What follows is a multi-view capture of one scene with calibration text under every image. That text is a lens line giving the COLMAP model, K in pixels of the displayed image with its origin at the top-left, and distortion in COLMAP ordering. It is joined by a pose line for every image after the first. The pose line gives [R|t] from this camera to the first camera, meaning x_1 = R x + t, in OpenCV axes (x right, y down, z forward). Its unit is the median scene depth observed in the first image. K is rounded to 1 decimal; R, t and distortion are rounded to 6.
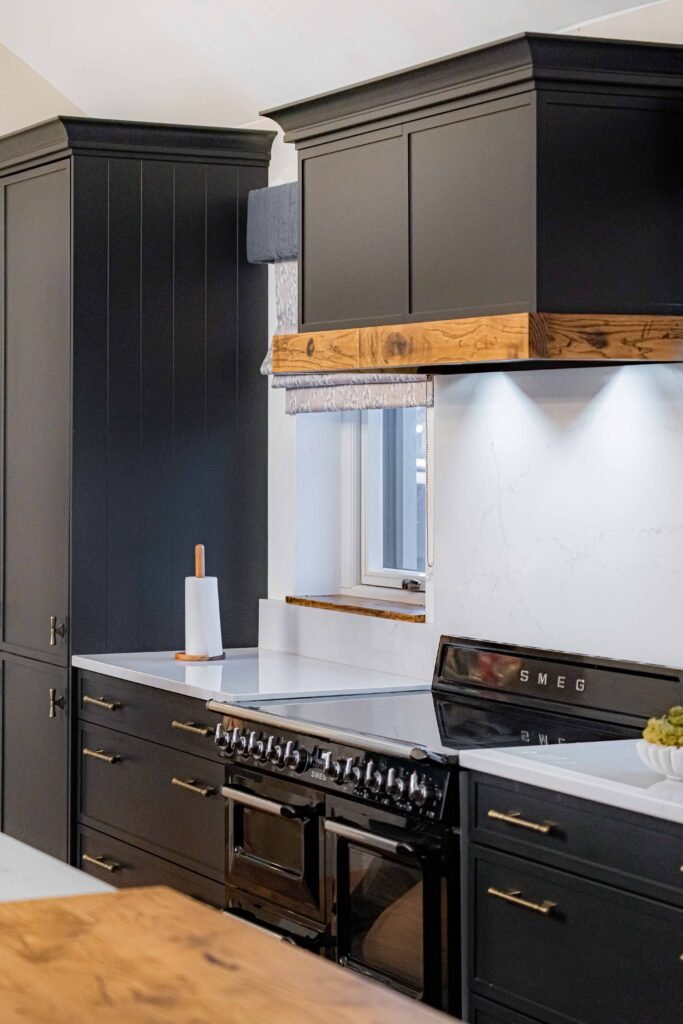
lens RADIAL K [[2446.2, 0, 342.1], [0, 2446.2, 512.1], [0, 0, 1]] dist [-0.030536, 0.322615]
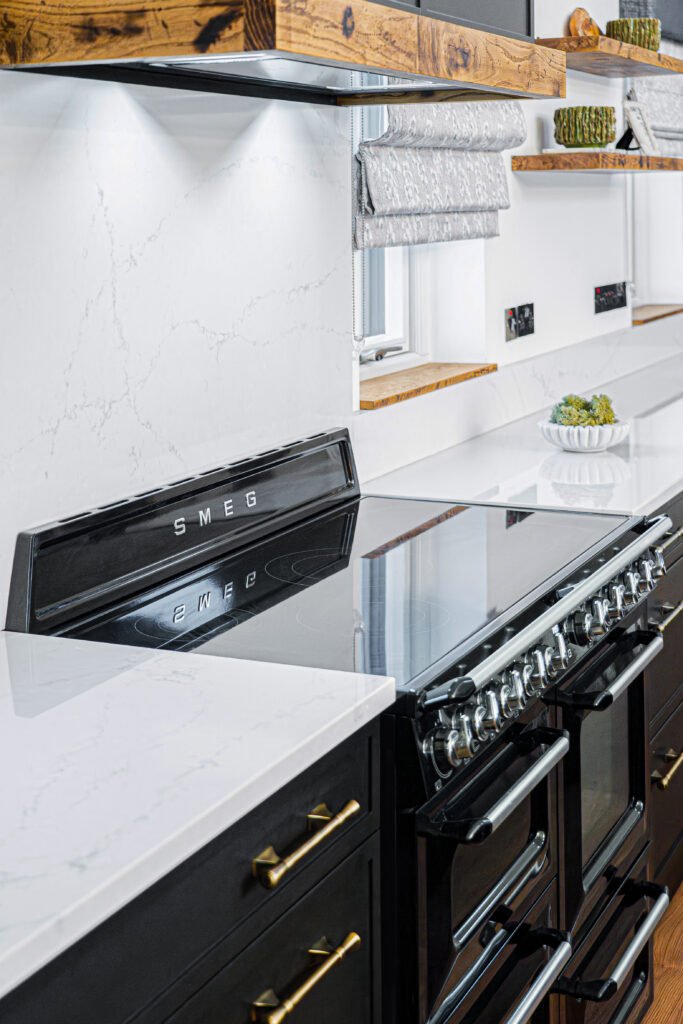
lens RADIAL K [[2446.2, 0, 342.1], [0, 2446.2, 512.1], [0, 0, 1]] dist [-0.030536, 0.322615]
pose [[-0.766417, -0.082046, 0.637081, -0.414764], [0.021704, 0.987935, 0.153341, -0.043653], [-0.641976, 0.131350, -0.755390, 1.538677]]
